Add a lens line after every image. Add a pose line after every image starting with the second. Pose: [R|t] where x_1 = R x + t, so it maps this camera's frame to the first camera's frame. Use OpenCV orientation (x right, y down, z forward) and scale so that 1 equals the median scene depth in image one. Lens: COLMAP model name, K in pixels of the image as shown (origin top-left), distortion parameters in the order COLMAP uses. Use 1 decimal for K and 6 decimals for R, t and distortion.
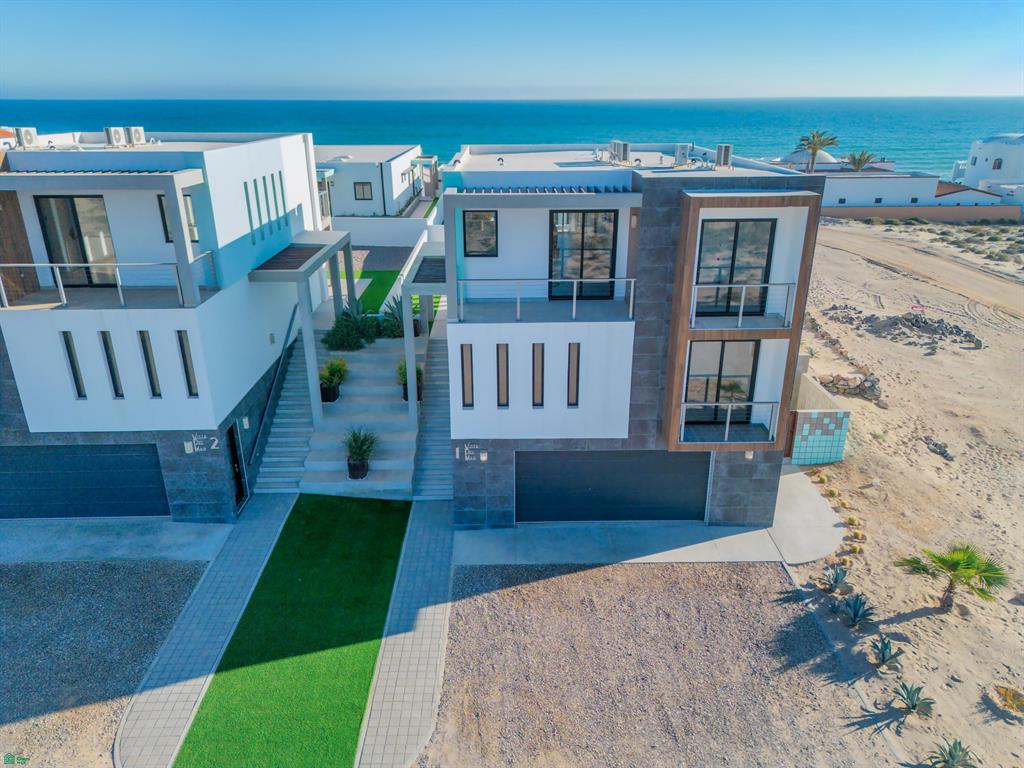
lens RADIAL K [[718.0, 0, 512.0], [0, 718.0, 384.0], [0, 0, 1]] dist [0.071944, -0.067542]
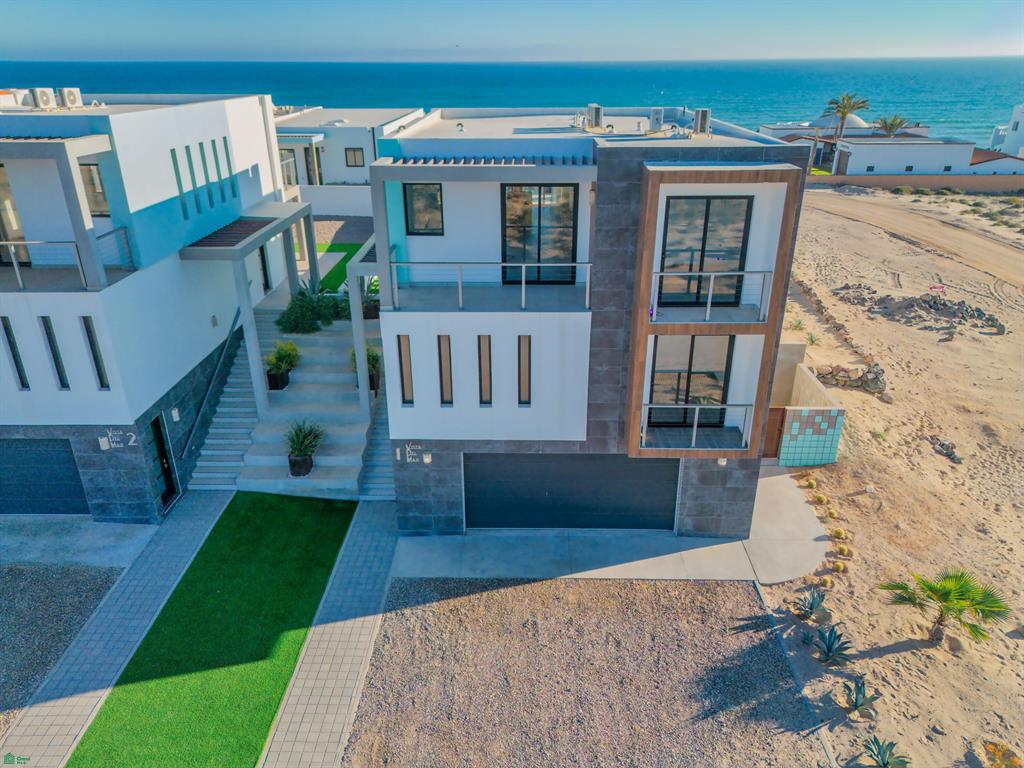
lens RADIAL K [[718.0, 0, 512.0], [0, 718.0, 384.0], [0, 0, 1]] dist [0.071944, -0.067542]
pose [[0.999361, 0.013846, -0.032946, 0.094312], [-0.012374, 0.998934, 0.044465, -0.033314], [0.033527, -0.044029, 0.998468, 0.099999]]
